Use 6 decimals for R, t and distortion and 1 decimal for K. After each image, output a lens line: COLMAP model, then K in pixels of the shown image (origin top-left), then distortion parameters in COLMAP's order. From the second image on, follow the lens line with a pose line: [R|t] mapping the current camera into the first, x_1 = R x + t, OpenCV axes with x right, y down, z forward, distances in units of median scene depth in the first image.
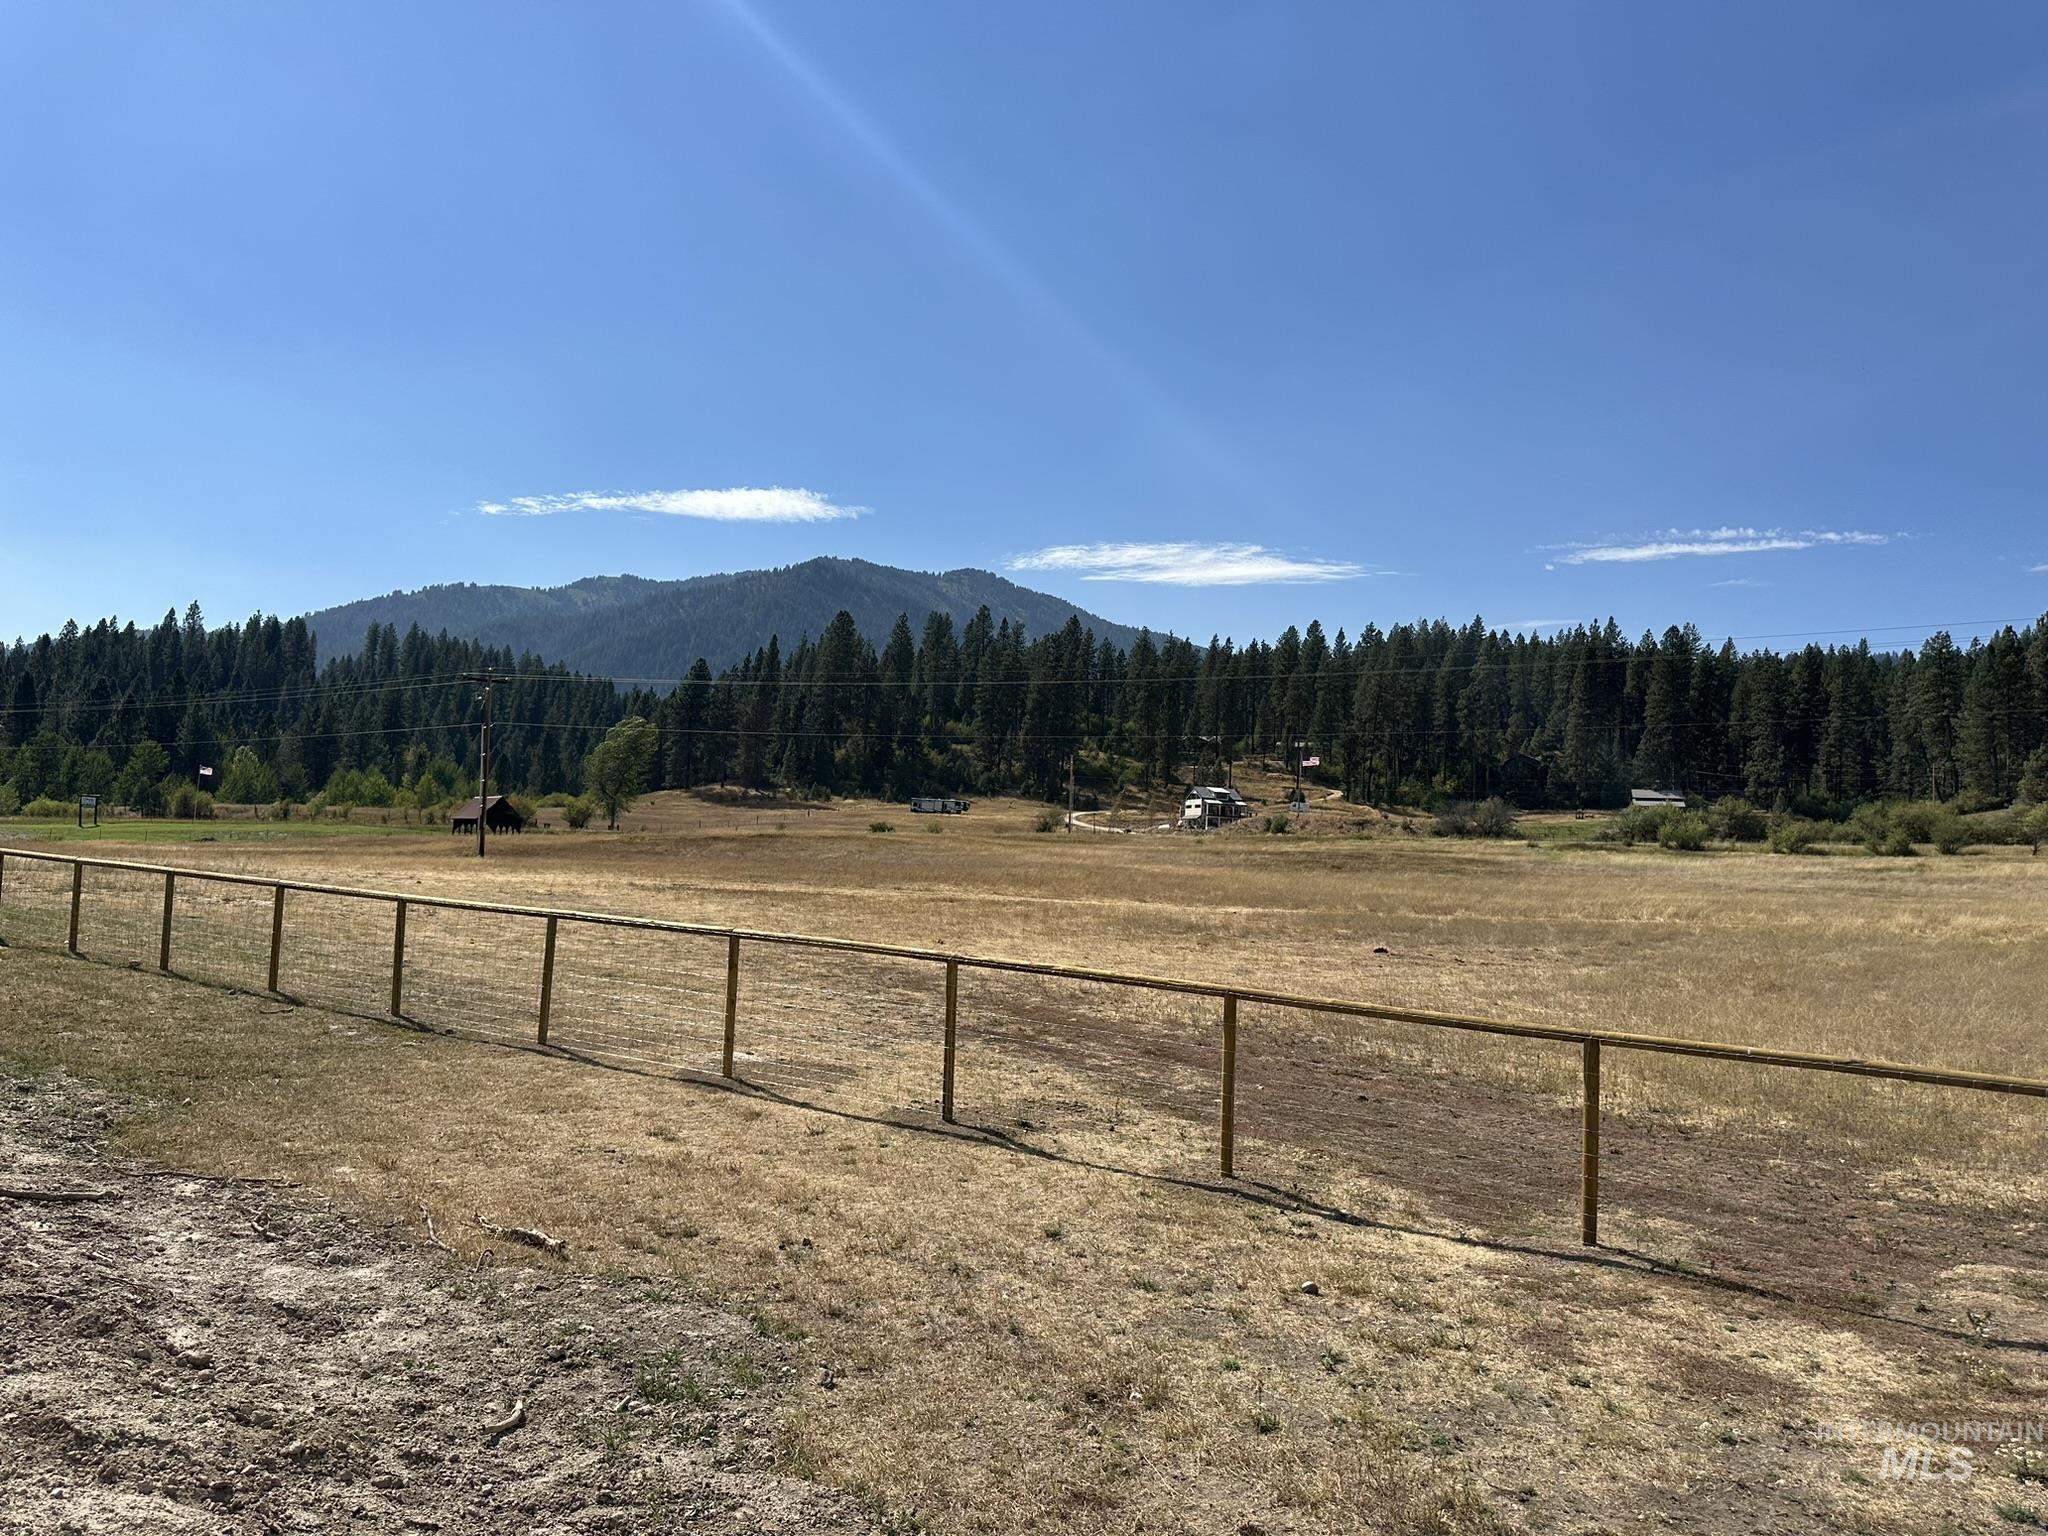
lens RADIAL K [[1451.3, 0, 1028.1], [0, 1451.3, 751.1], [0, 0, 1]] dist [0.061217, -0.067645]
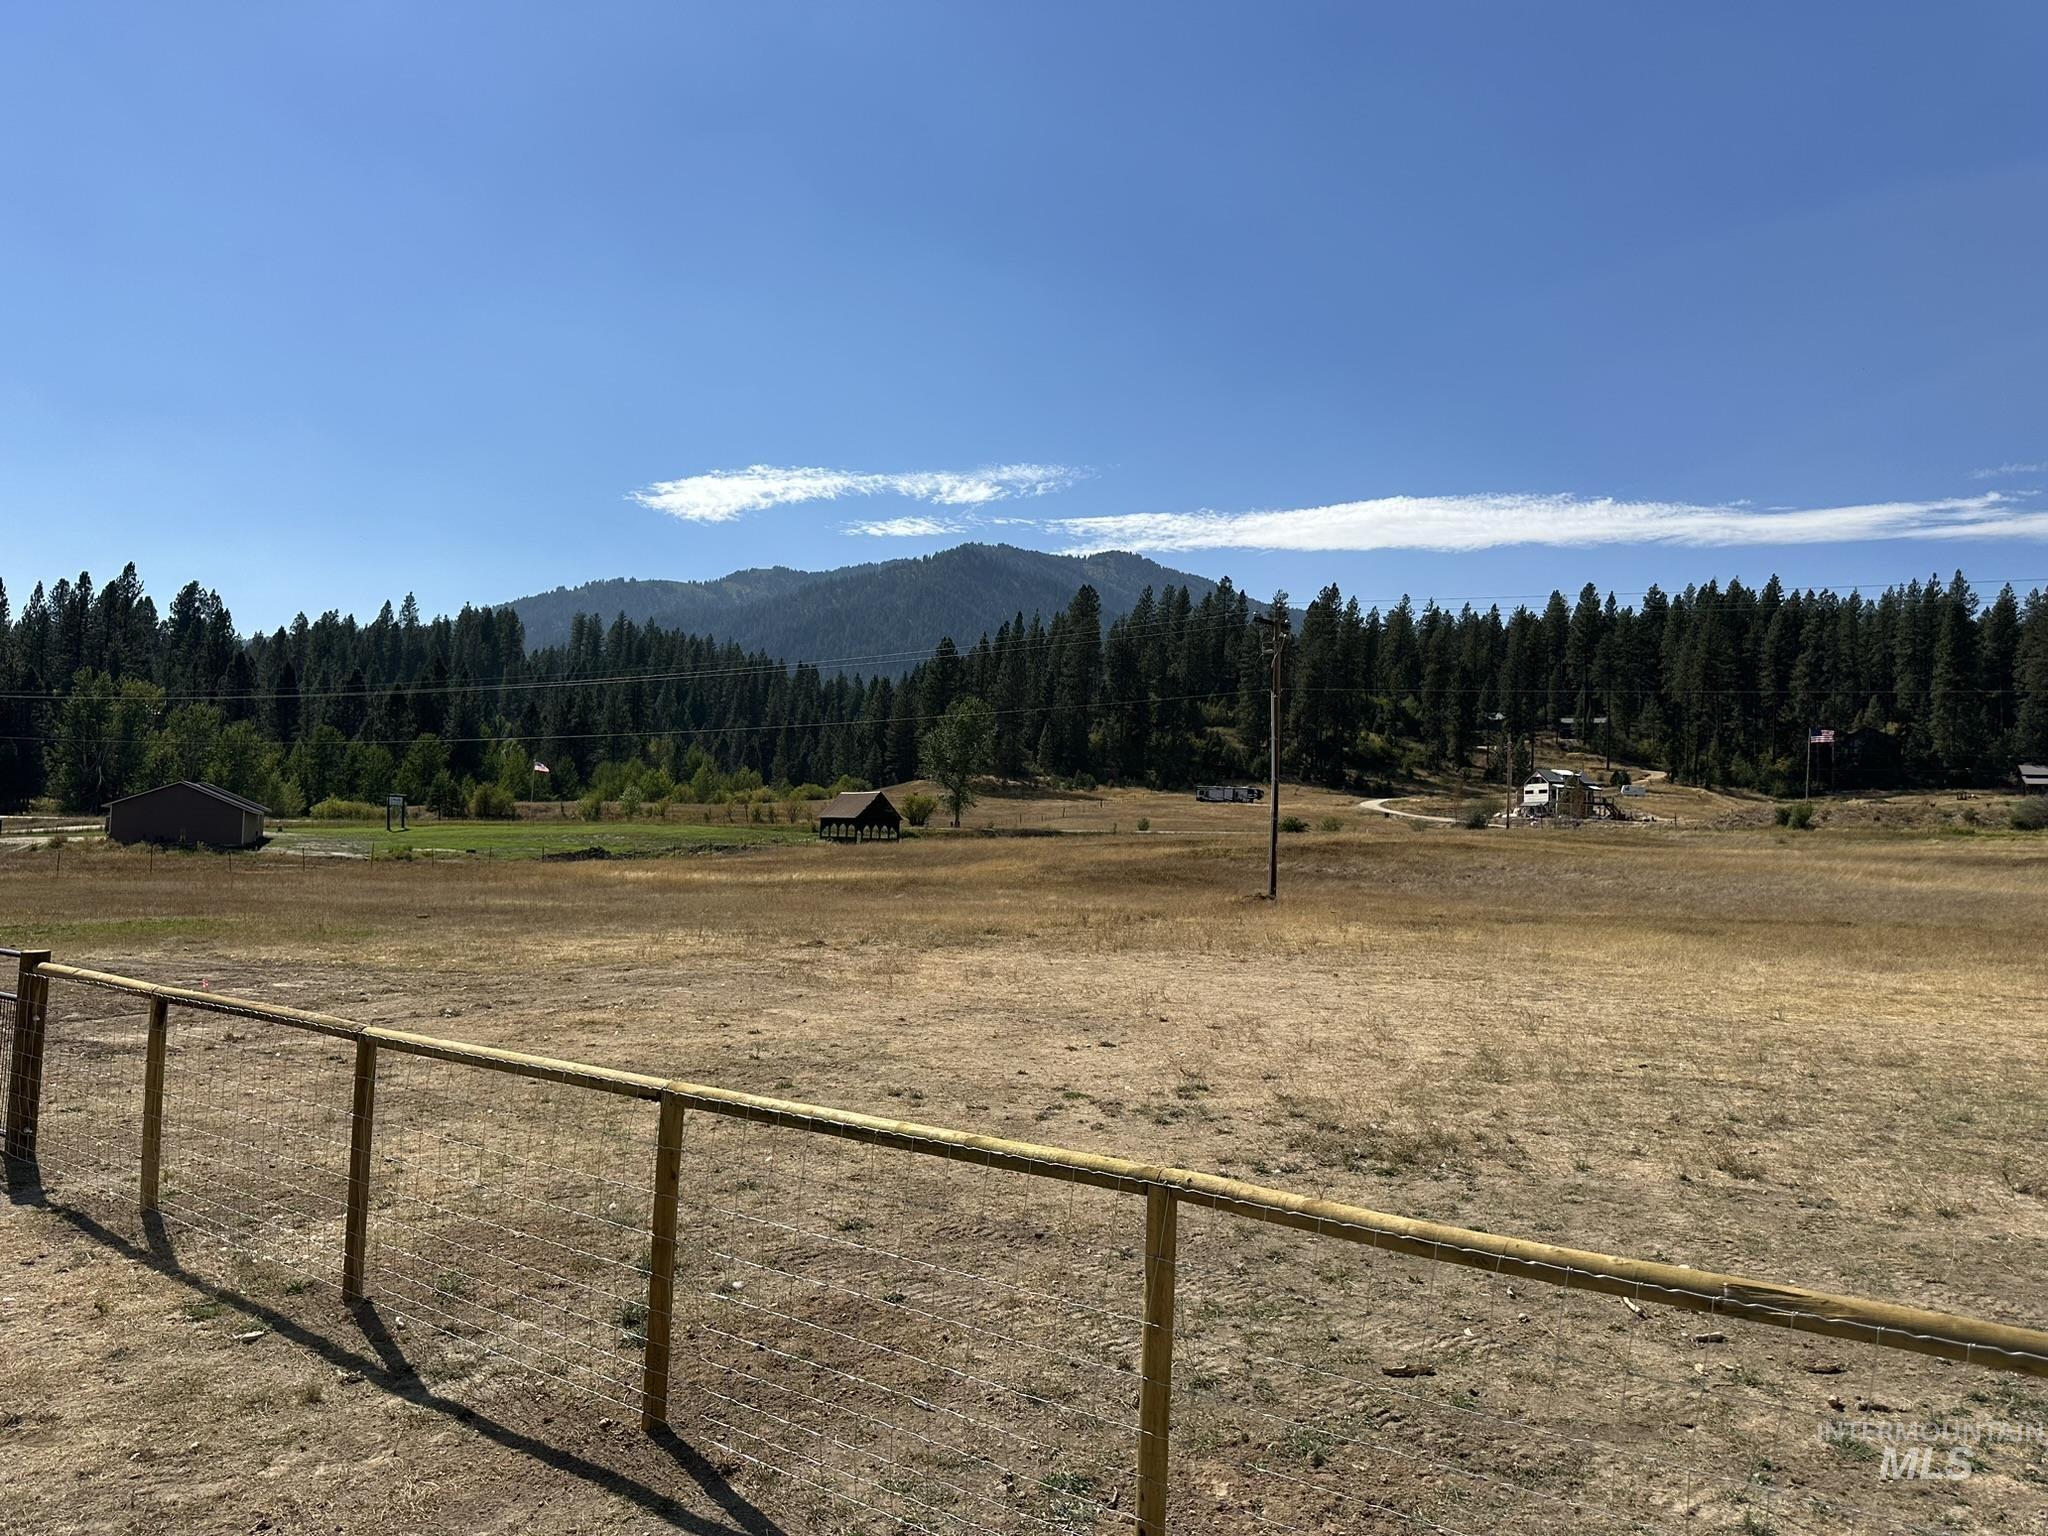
lens RADIAL K [[1451.3, 0, 1042.3], [0, 1451.3, 771.2], [0, 0, 1]] dist [0.061217, -0.067645]
pose [[0.996398, -0.012506, -0.083869, -0.085118], [0.014507, 0.999623, 0.023300, 0.000320], [0.083546, -0.024432, 0.996204, 0.073508]]
